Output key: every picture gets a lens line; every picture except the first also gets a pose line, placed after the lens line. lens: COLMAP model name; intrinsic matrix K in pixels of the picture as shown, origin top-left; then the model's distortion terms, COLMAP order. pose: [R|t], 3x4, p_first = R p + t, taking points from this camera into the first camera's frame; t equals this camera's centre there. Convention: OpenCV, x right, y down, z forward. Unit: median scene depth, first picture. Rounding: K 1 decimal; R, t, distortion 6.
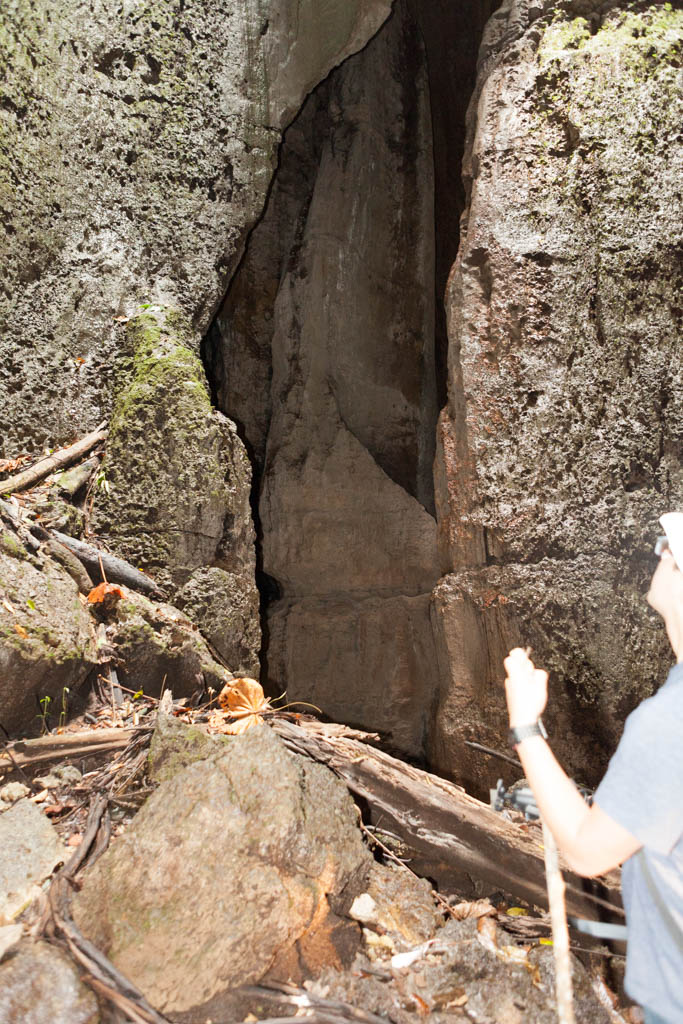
lens RADIAL K [[683.4, 0, 341.0], [0, 683.4, 515.5], [0, 0, 1]] dist [-0.021885, 0.013616]
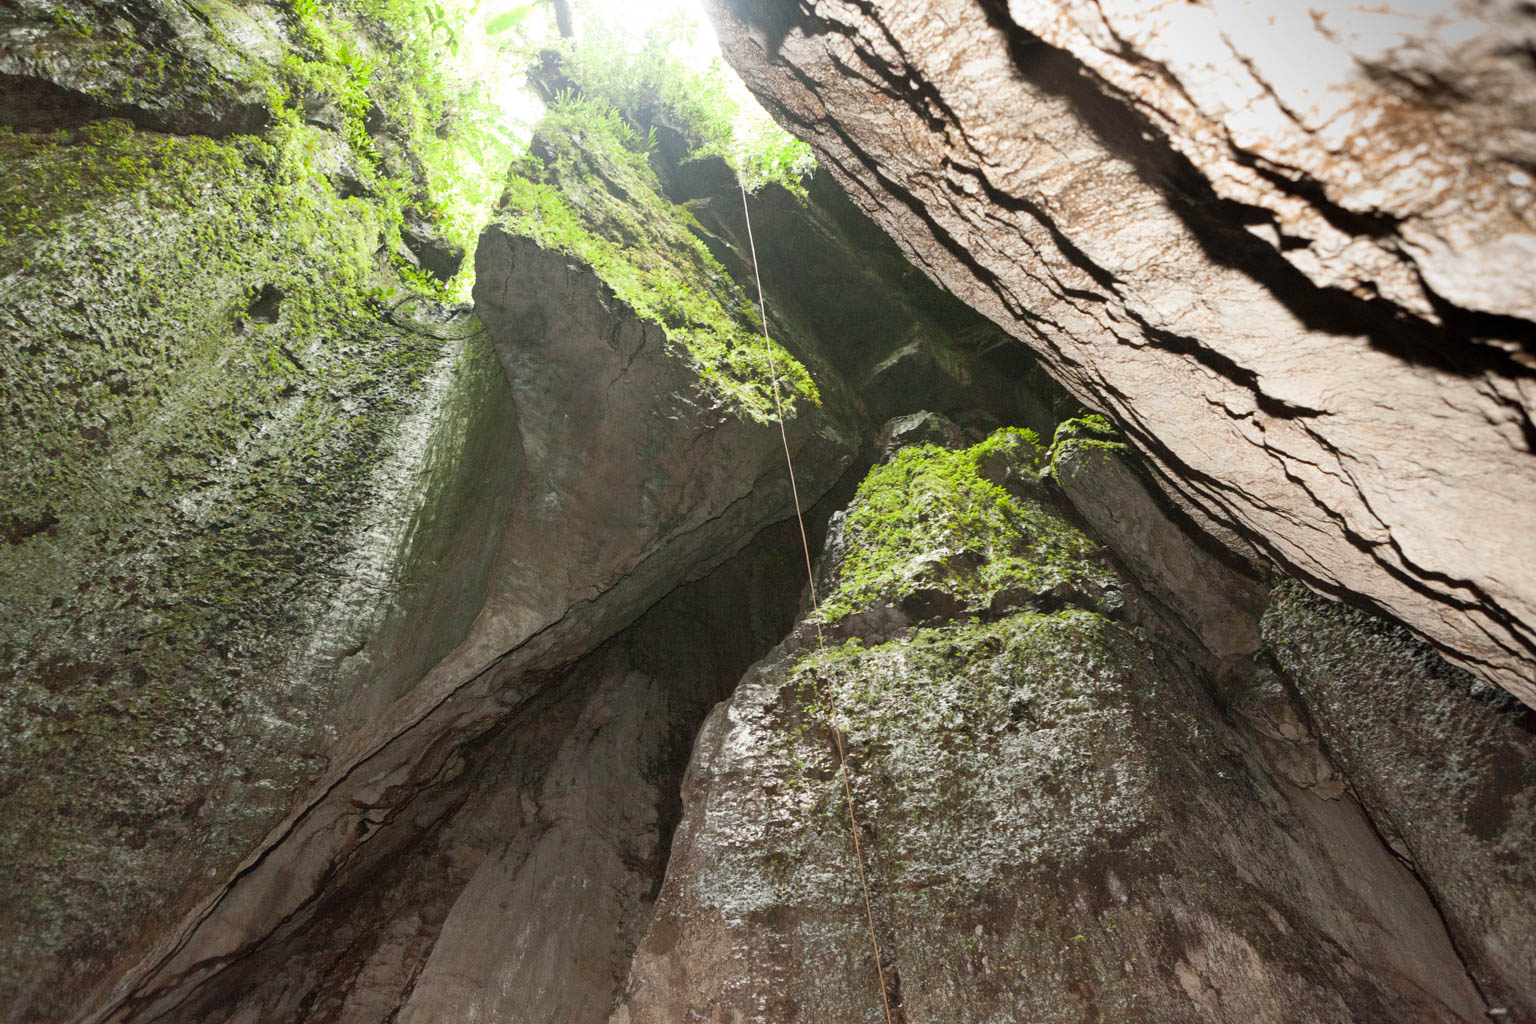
lens RADIAL K [[1025.0, 0, 764.5], [0, 1025.0, 513.6], [0, 0, 1]] dist [-0.021885, 0.013616]
pose [[0.997656, -0.067092, 0.013456, 0.281744], [0.048280, 0.550819, -0.833227, 0.069230], [0.048491, 0.831924, 0.552767, 0.340363]]
